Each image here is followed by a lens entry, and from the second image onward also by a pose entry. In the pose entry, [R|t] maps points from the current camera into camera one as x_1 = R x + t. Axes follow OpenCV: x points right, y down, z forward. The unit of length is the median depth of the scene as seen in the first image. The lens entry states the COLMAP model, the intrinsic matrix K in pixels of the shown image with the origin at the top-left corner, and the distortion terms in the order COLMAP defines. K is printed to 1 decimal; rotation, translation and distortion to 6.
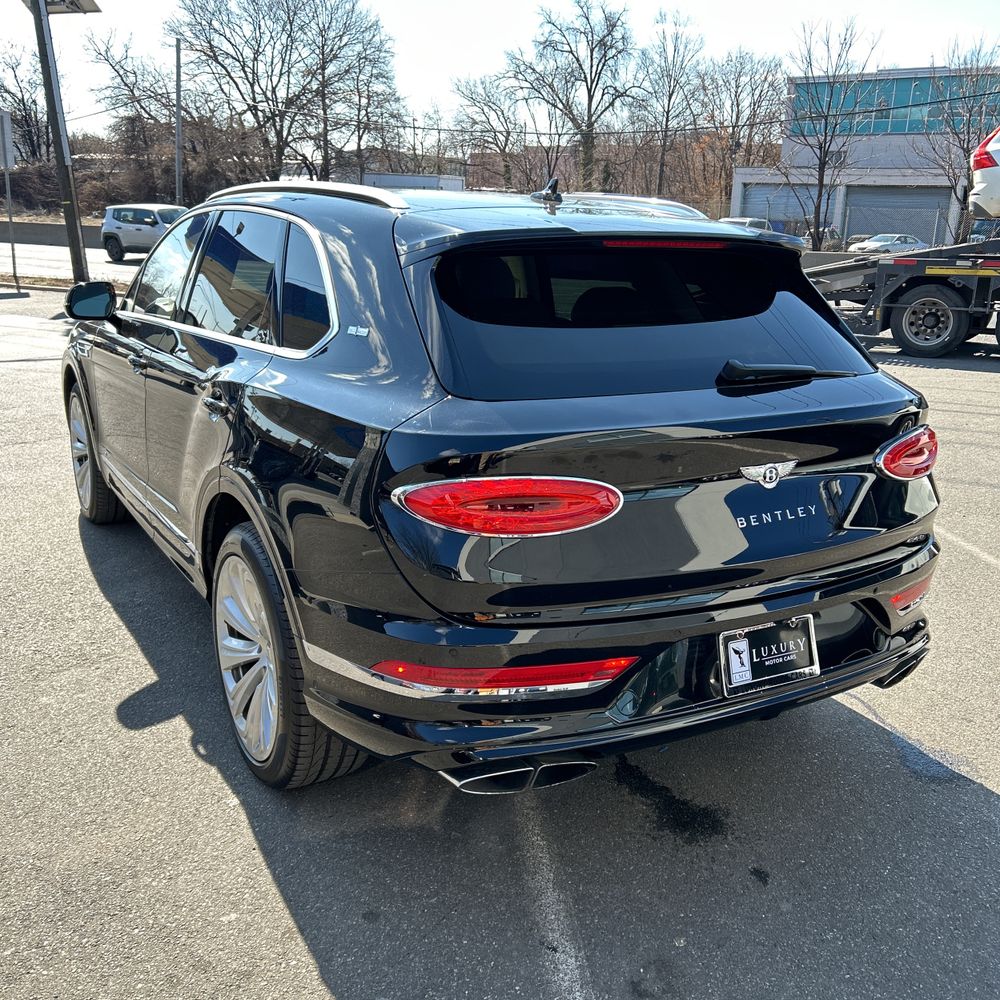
lens RADIAL K [[1021.3, 0, 495.1], [0, 1021.3, 504.7], [0, 0, 1]] dist [0.013743, 0.000000]
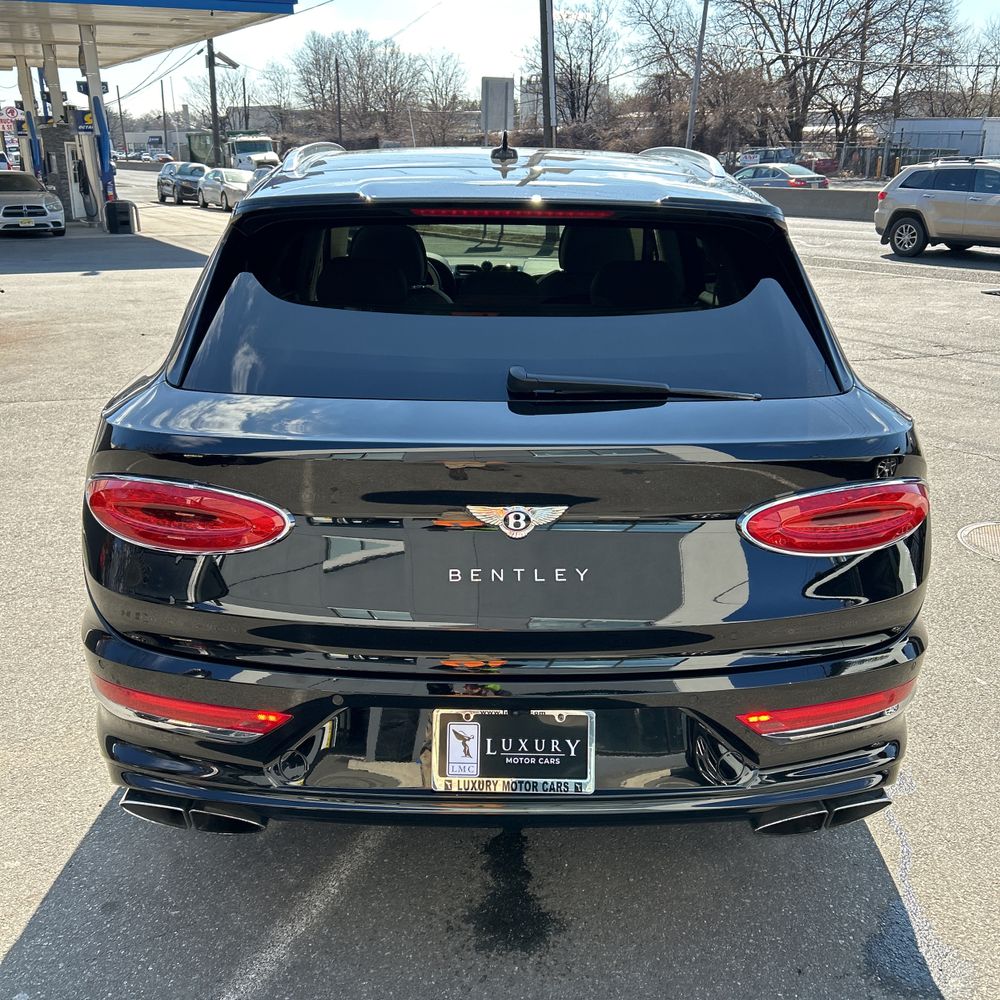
lens RADIAL K [[1021.3, 0, 498.8], [0, 1021.3, 489.9], [0, 0, 1]] dist [0.013743, 0.000000]
pose [[0.867723, 0.132450, -0.479076, 0.048047], [-0.118612, 0.991175, 0.059195, -0.007383], [0.482688, 0.005459, 0.875775, 0.025345]]
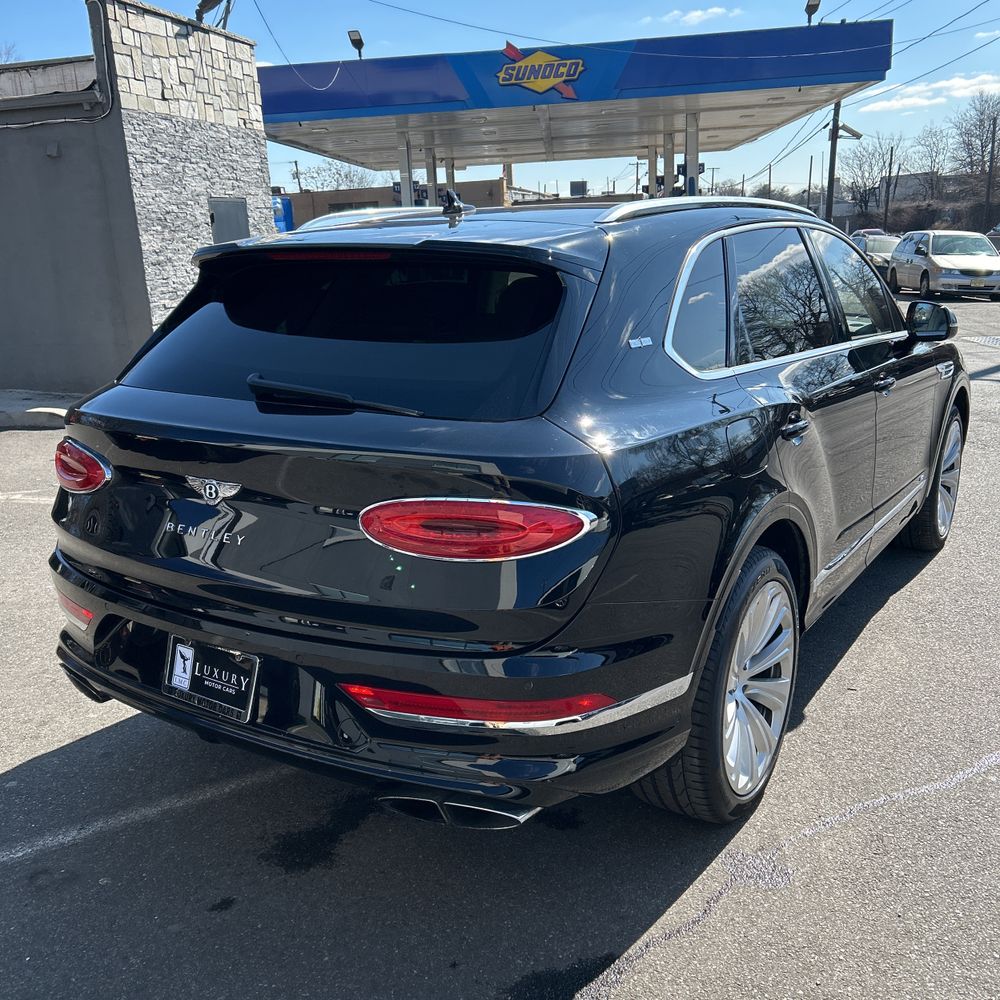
lens RADIAL K [[1021.3, 0, 497.5], [0, 1021.3, 509.3], [0, 0, 1]] dist [0.013743, 0.000000]
pose [[0.428364, 0.191577, -0.883064, 0.096899], [-0.205761, 0.972273, 0.111118, -0.013694], [0.879867, 0.134102, 0.455906, 0.061967]]
